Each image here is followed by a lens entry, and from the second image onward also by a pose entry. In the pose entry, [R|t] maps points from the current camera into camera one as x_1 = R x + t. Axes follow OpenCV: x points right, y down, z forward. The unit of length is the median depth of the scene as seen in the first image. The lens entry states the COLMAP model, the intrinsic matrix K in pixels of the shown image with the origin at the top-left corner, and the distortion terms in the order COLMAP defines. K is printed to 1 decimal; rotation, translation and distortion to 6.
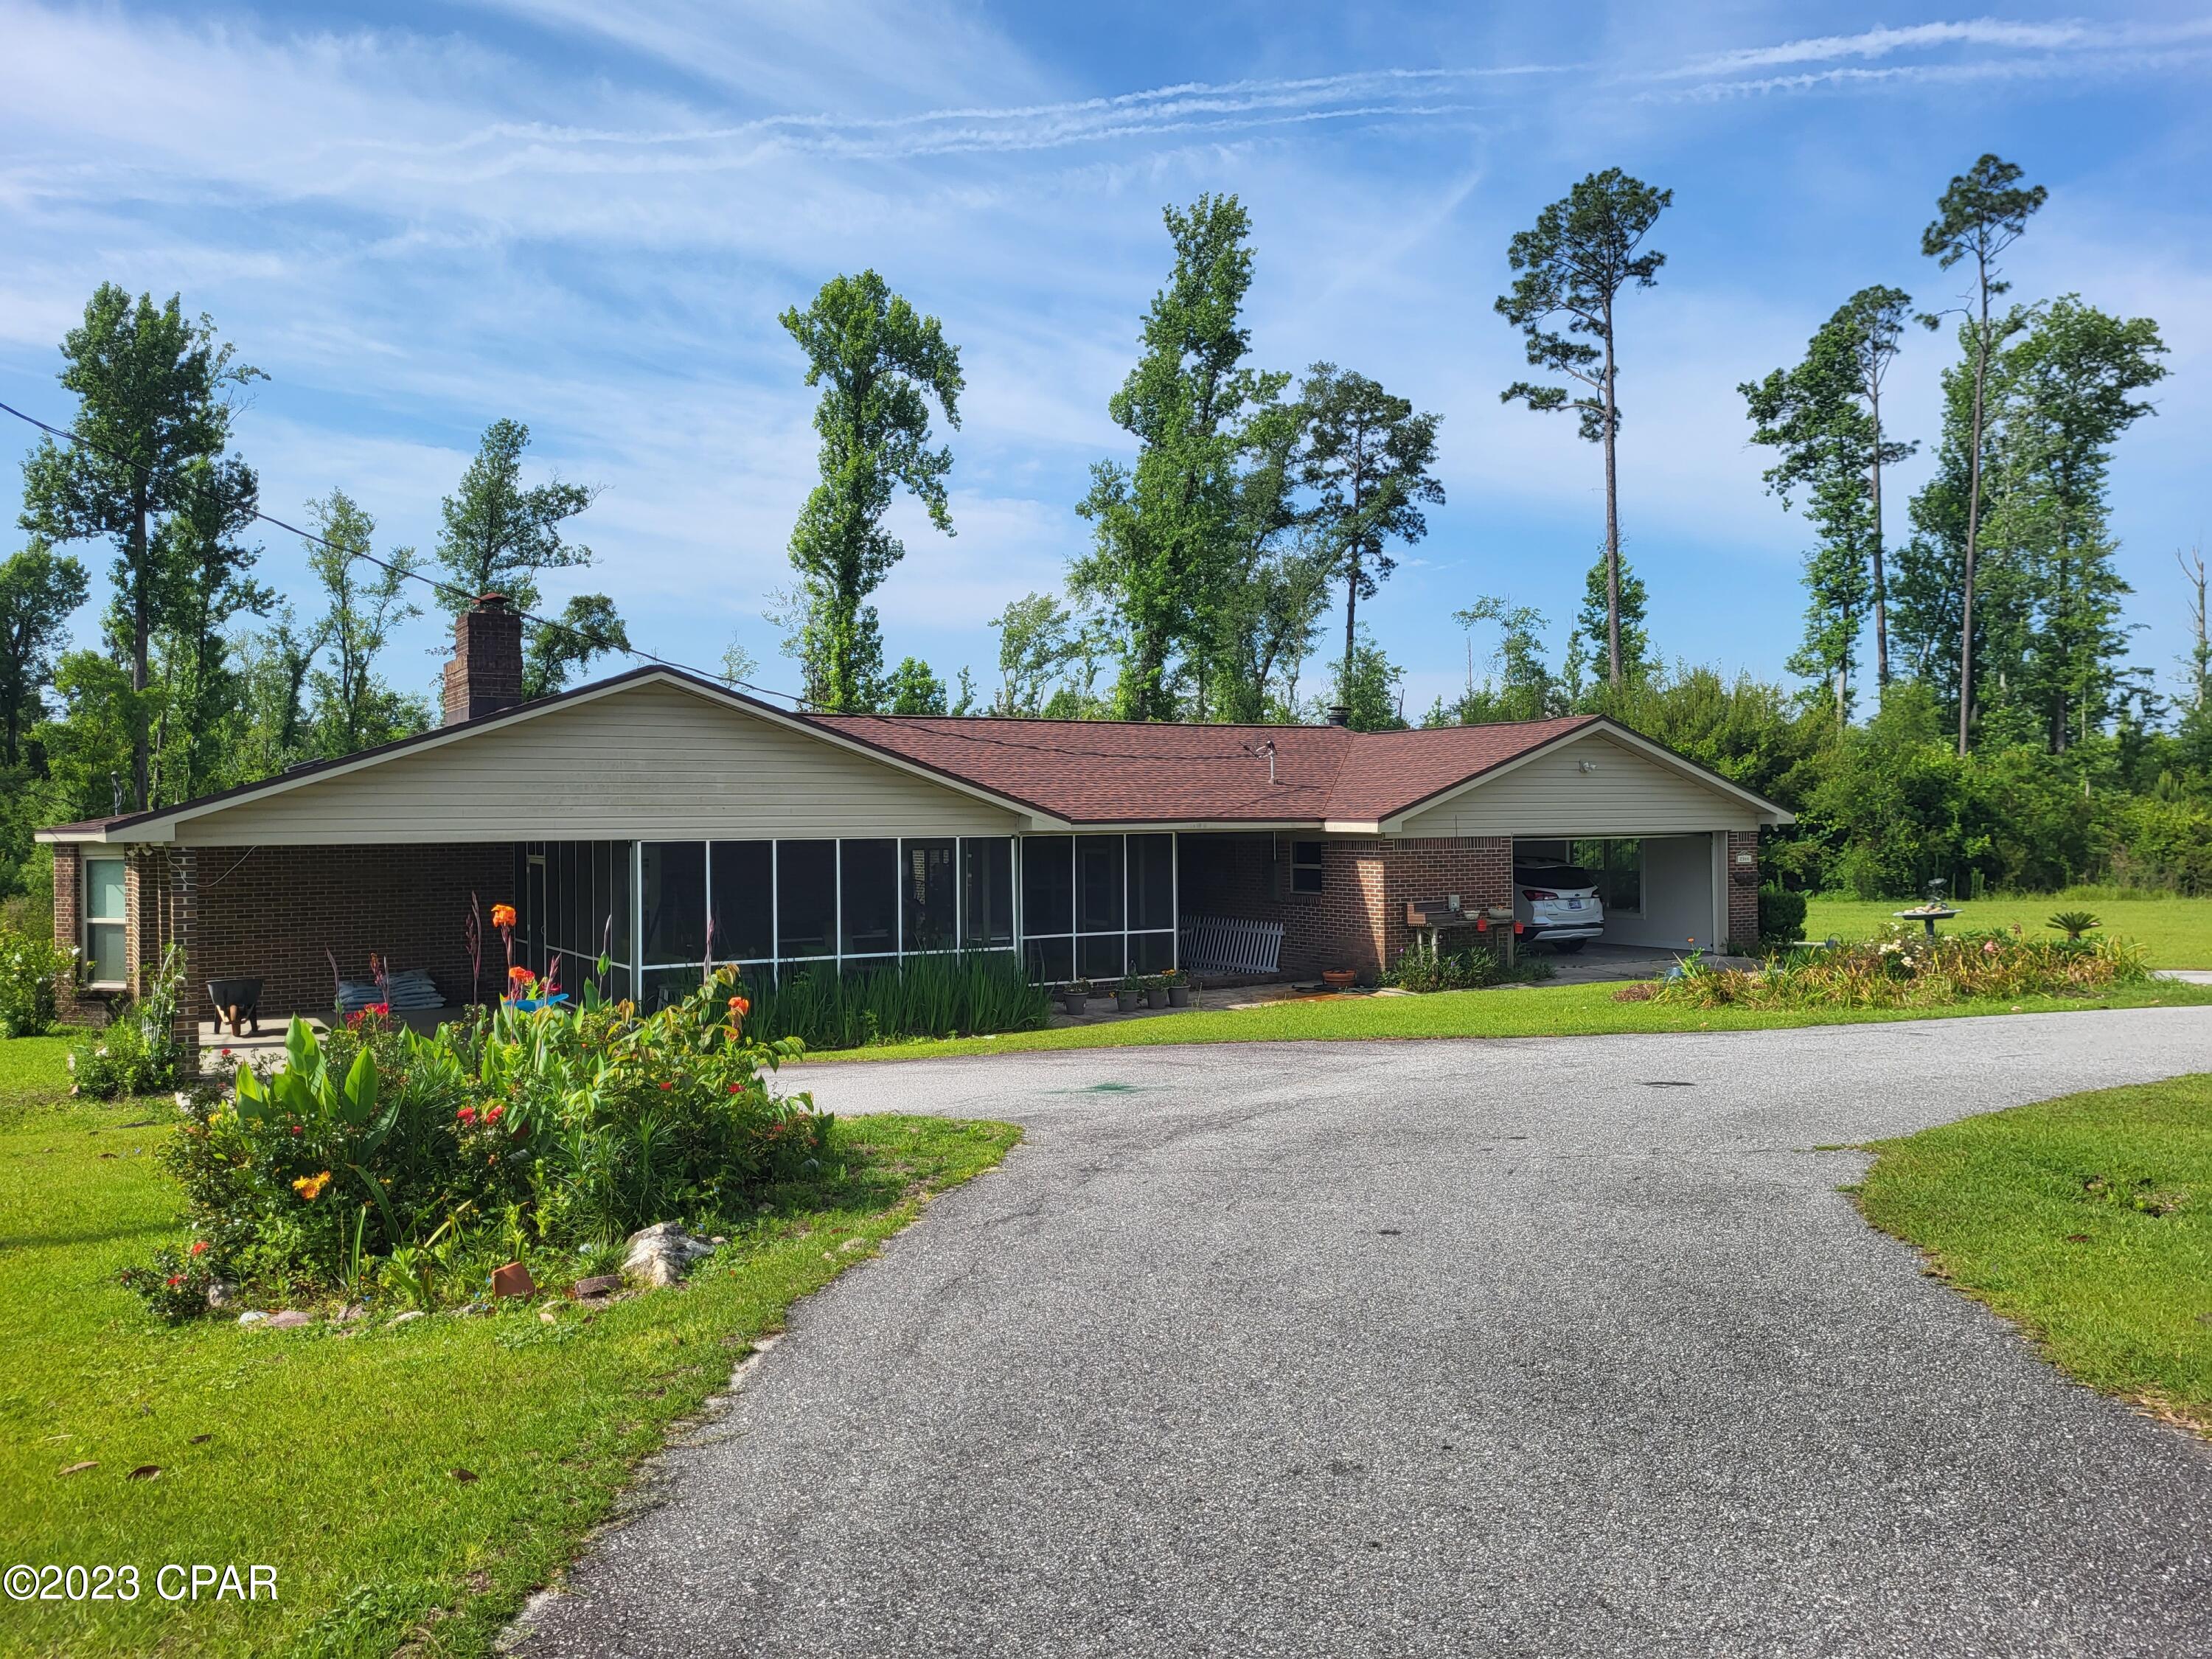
lens RADIAL K [[1721.0, 0, 1102.8], [0, 1721.0, 816.2], [0, 0, 1]] dist [0.080681, -0.069315]
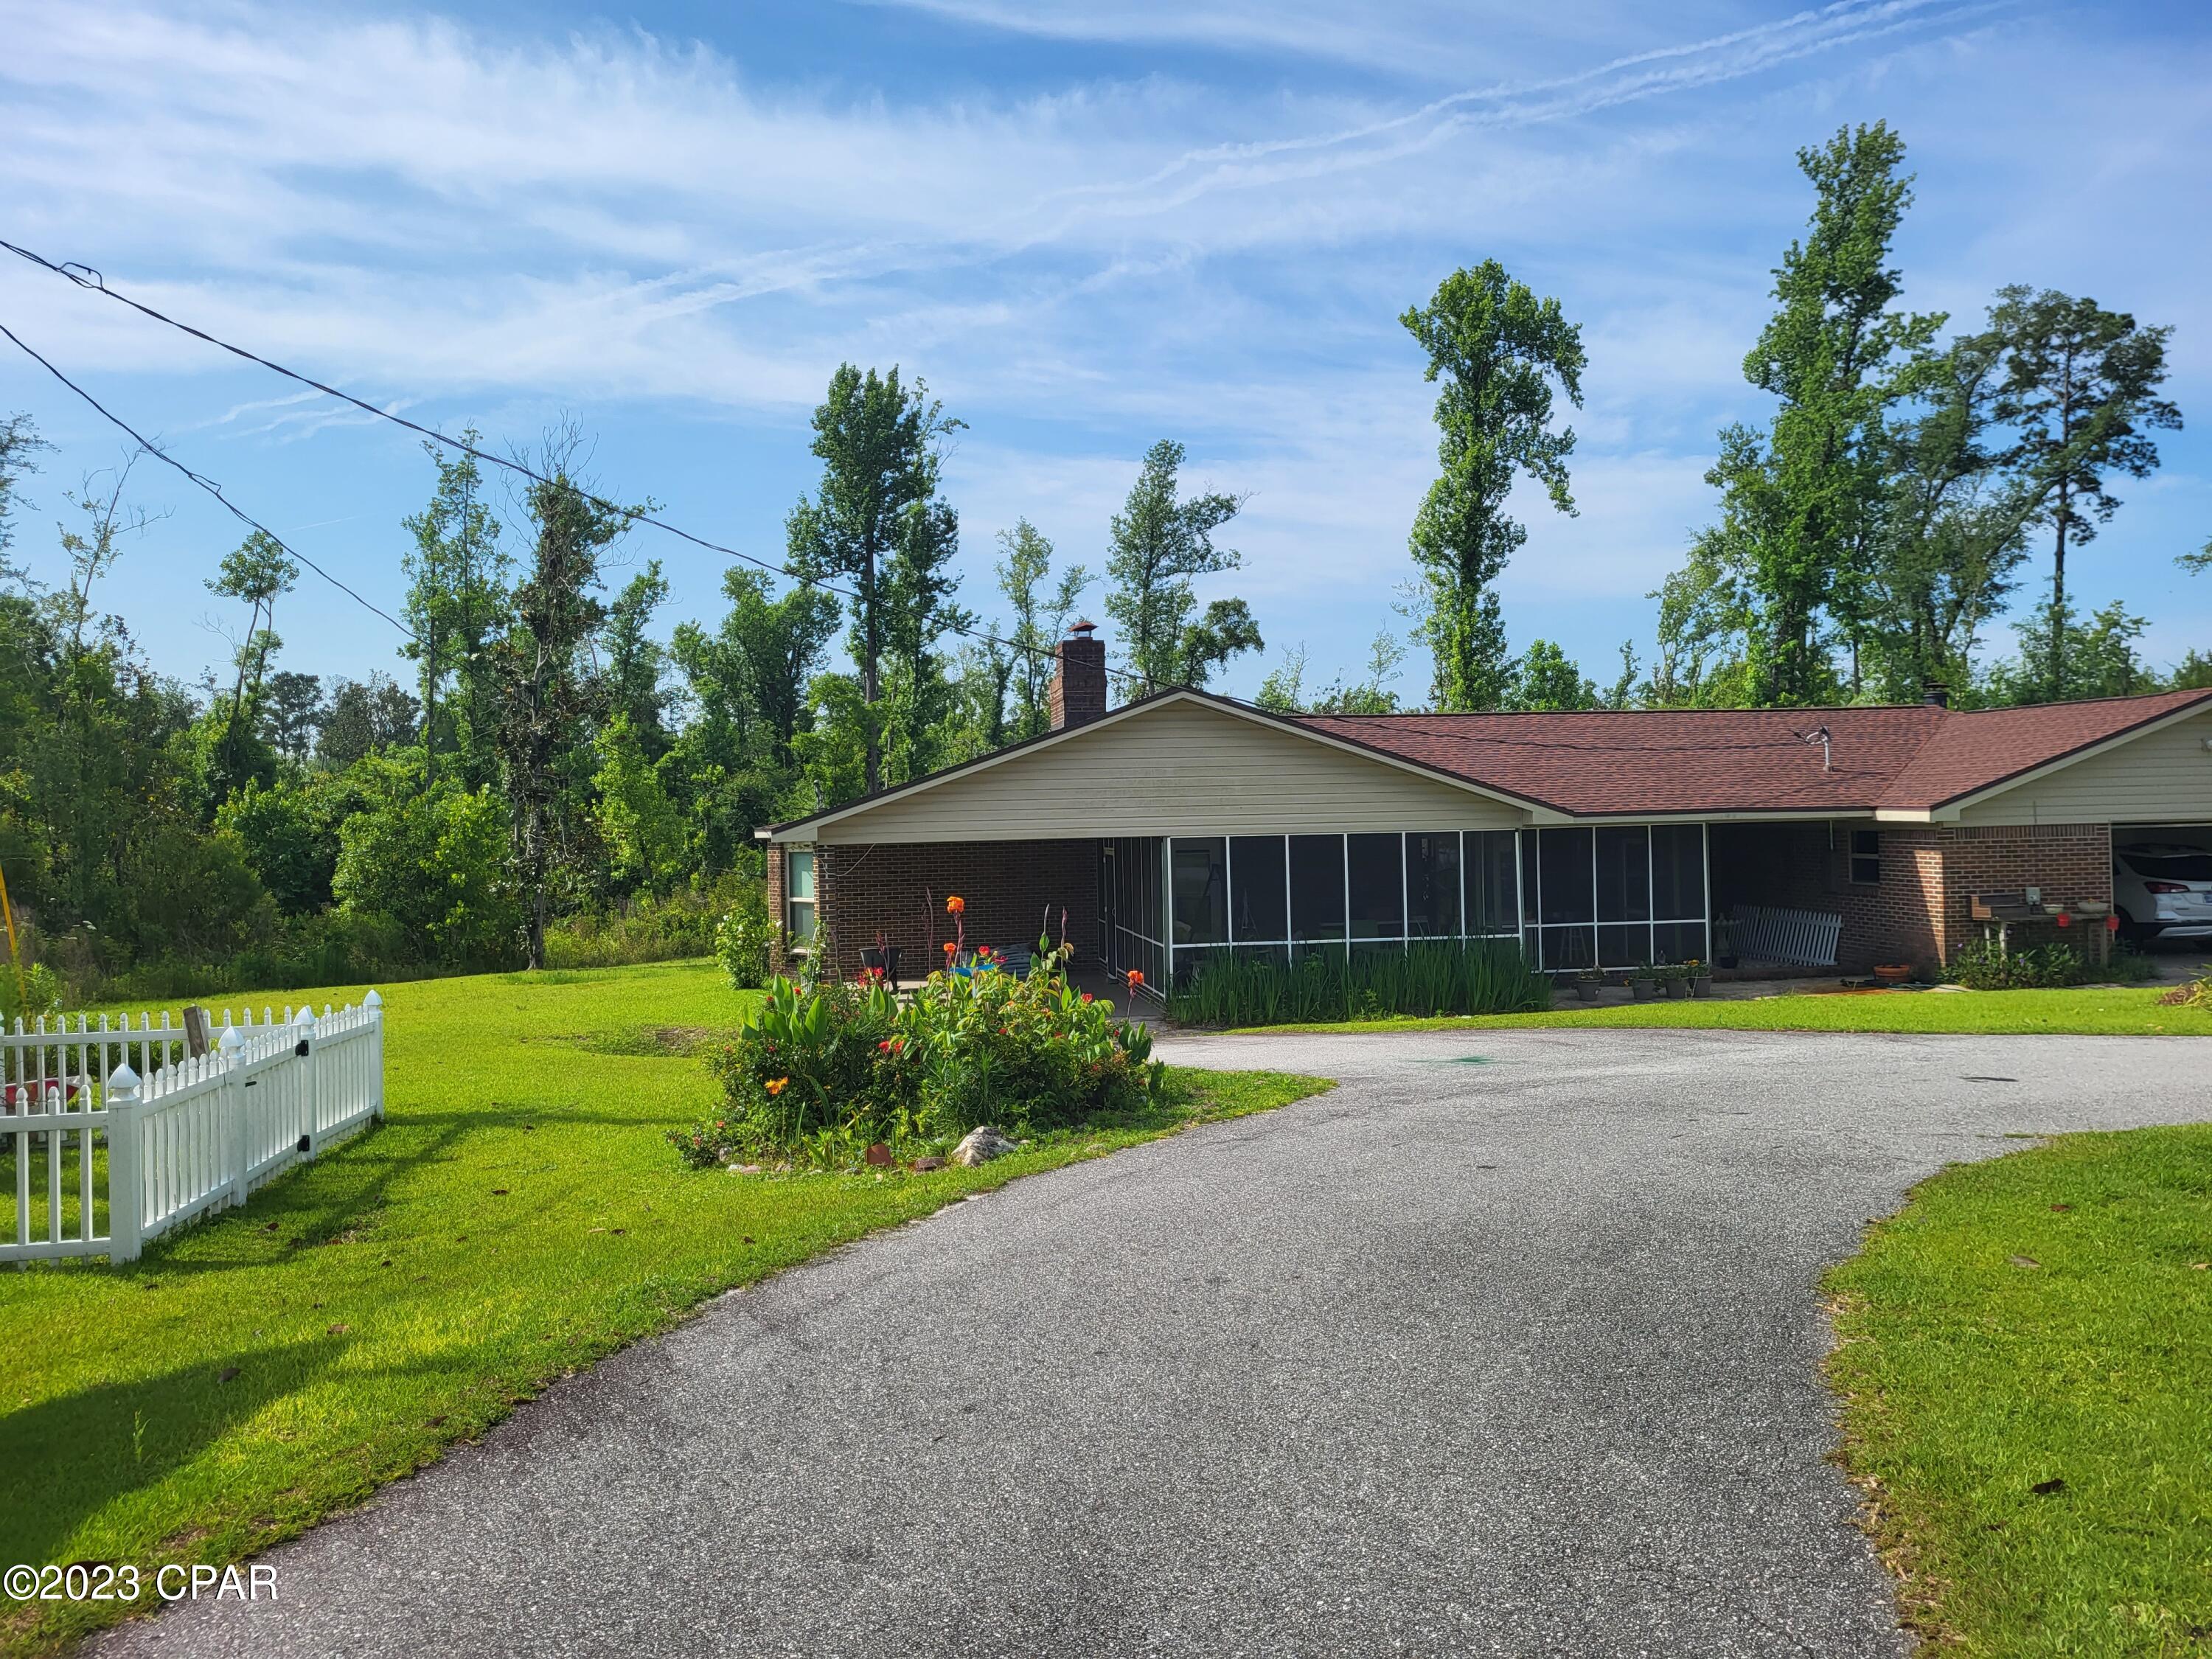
lens RADIAL K [[1714.6, 0, 1082.1], [0, 1714.6, 834.7], [0, 0, 1]] dist [0.000831, 0.073701]
pose [[0.921330, -0.005637, -0.388740, 0.033793], [0.014153, 0.999718, 0.019048, -0.002750], [0.388523, -0.023051, 0.921151, -0.019559]]
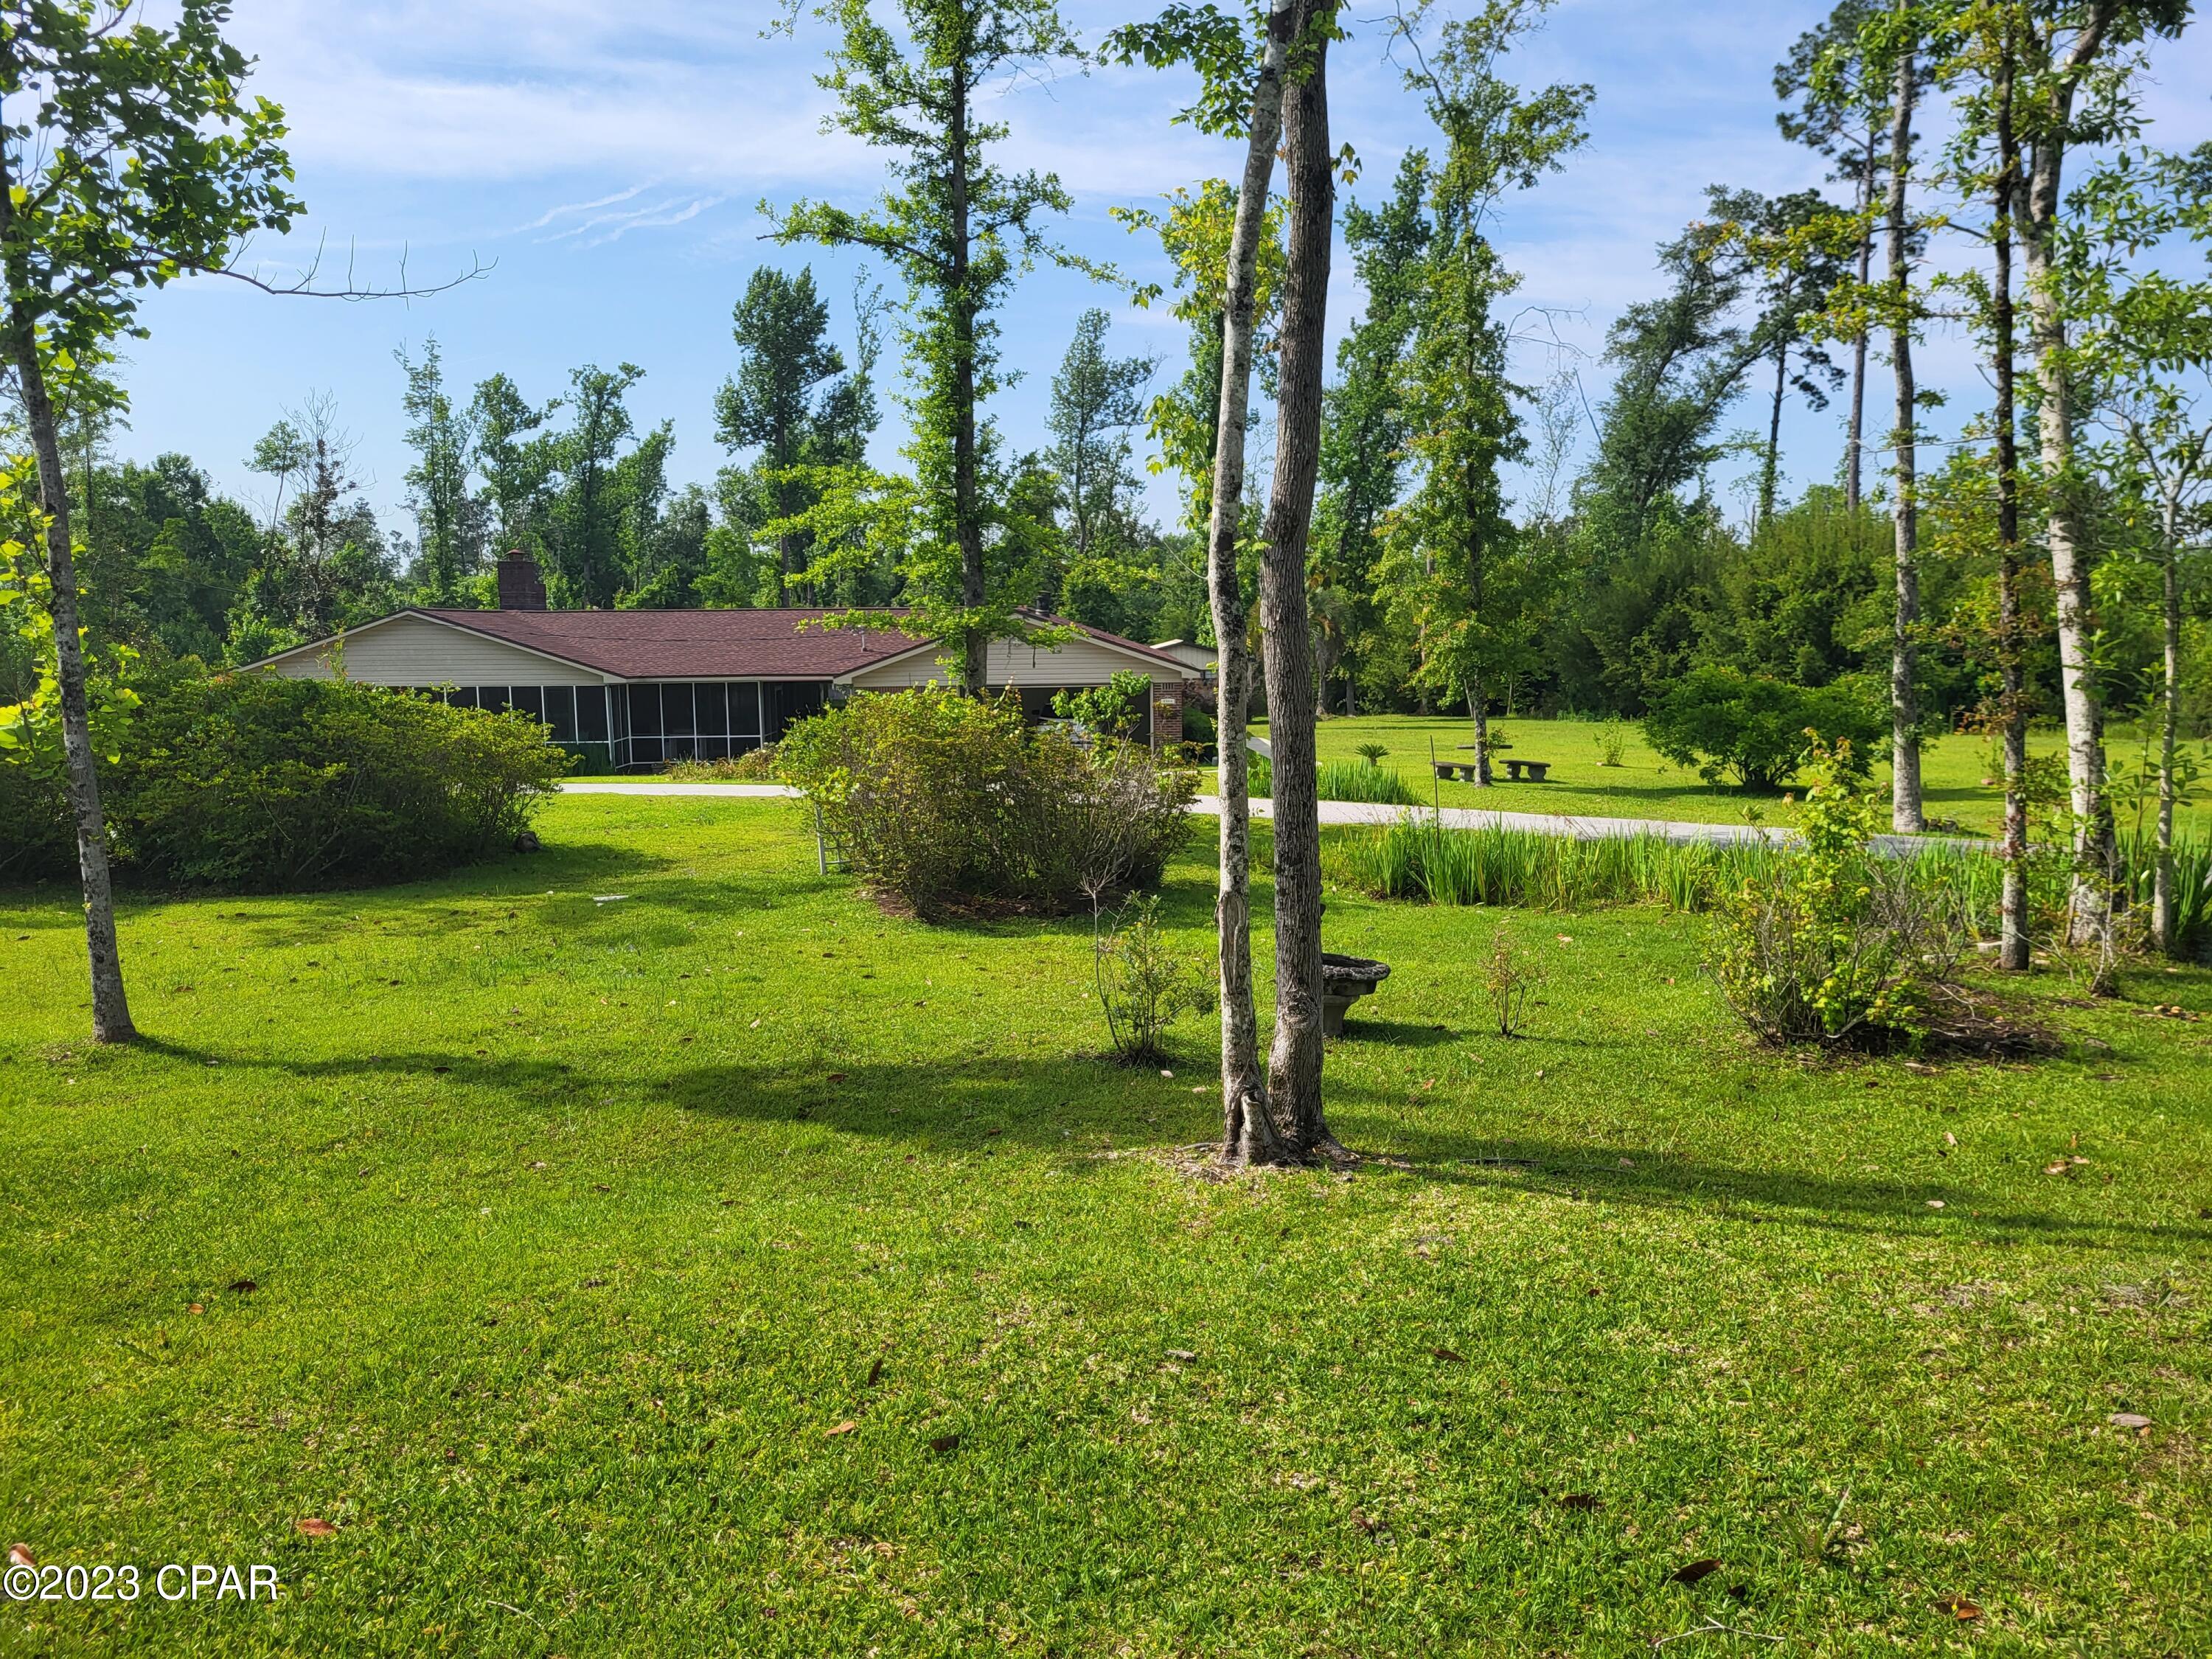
lens RADIAL K [[1755.5, 0, 1065.3], [0, 1755.5, 768.8], [0, 0, 1]] dist [0.050259, -0.000826]
pose [[0.837562, 0.047614, -0.544264, 0.436668], [0.002809, 0.995807, 0.091440, -0.022009], [0.546336, -0.078115, 0.833916, -0.104865]]
